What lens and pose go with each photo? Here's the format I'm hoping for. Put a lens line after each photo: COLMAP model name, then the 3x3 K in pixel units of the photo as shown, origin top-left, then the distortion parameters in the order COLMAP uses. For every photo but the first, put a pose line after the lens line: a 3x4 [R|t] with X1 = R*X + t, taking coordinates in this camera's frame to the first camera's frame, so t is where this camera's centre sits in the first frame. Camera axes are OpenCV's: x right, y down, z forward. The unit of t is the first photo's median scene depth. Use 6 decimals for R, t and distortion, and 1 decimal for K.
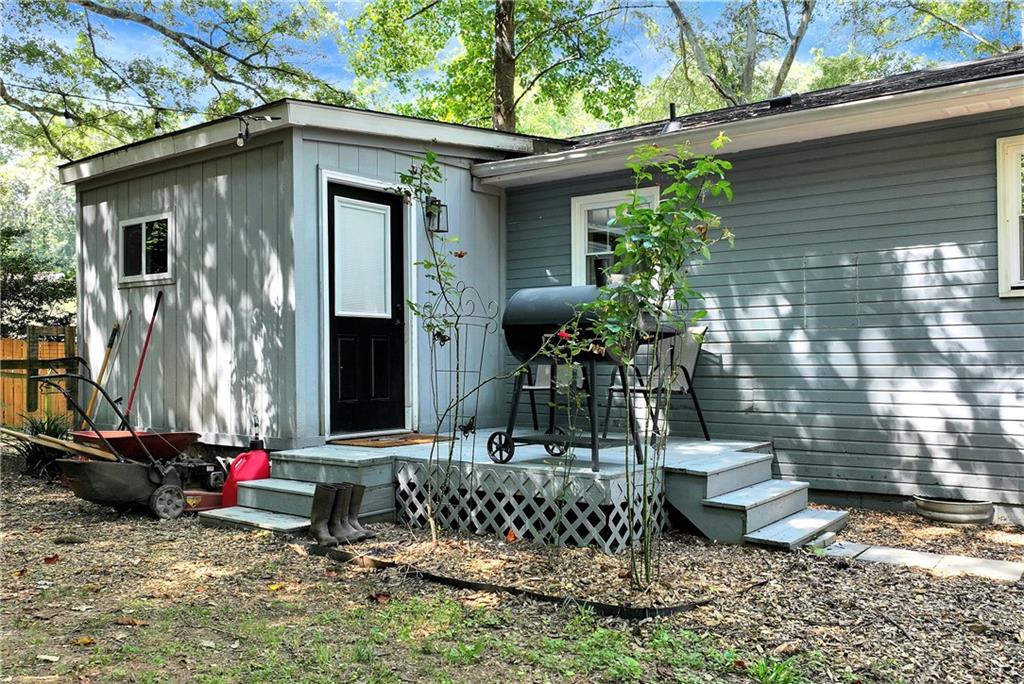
lens RADIAL K [[841.5, 0, 514.6], [0, 841.5, 346.9], [0, 0, 1]] dist [-0.007656, 0.012307]
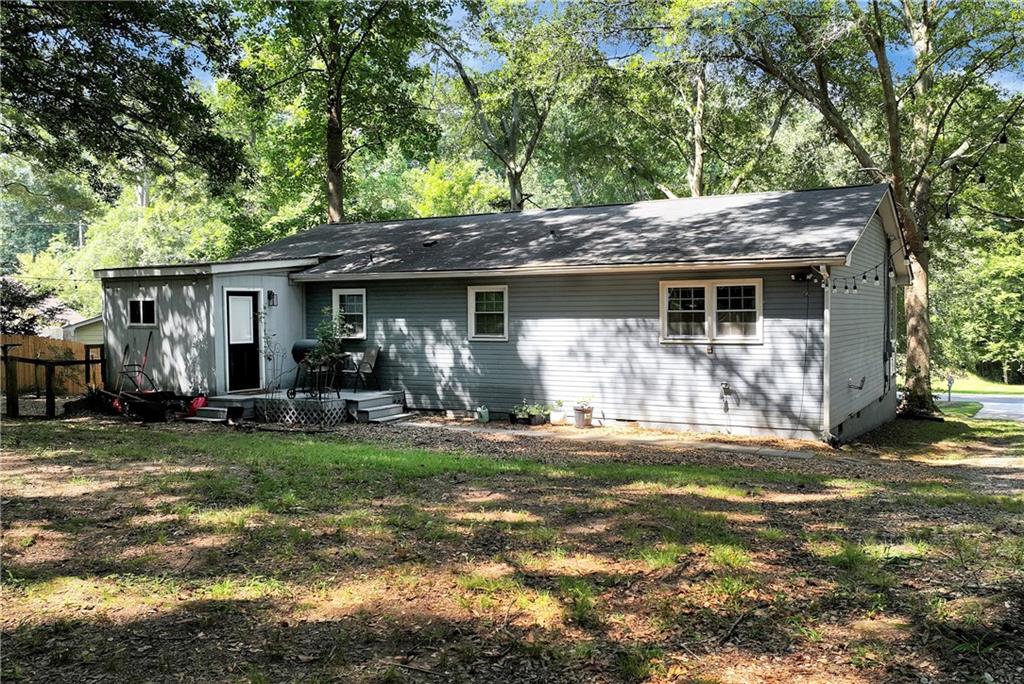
lens RADIAL K [[841.5, 0, 518.3], [0, 841.5, 338.6], [0, 0, 1]] dist [-0.007656, 0.012307]
pose [[0.988425, -0.007930, 0.151500, 0.251651], [0.001594, 0.999121, 0.041892, -0.153490], [-0.151699, -0.041165, 0.987569, -1.575365]]
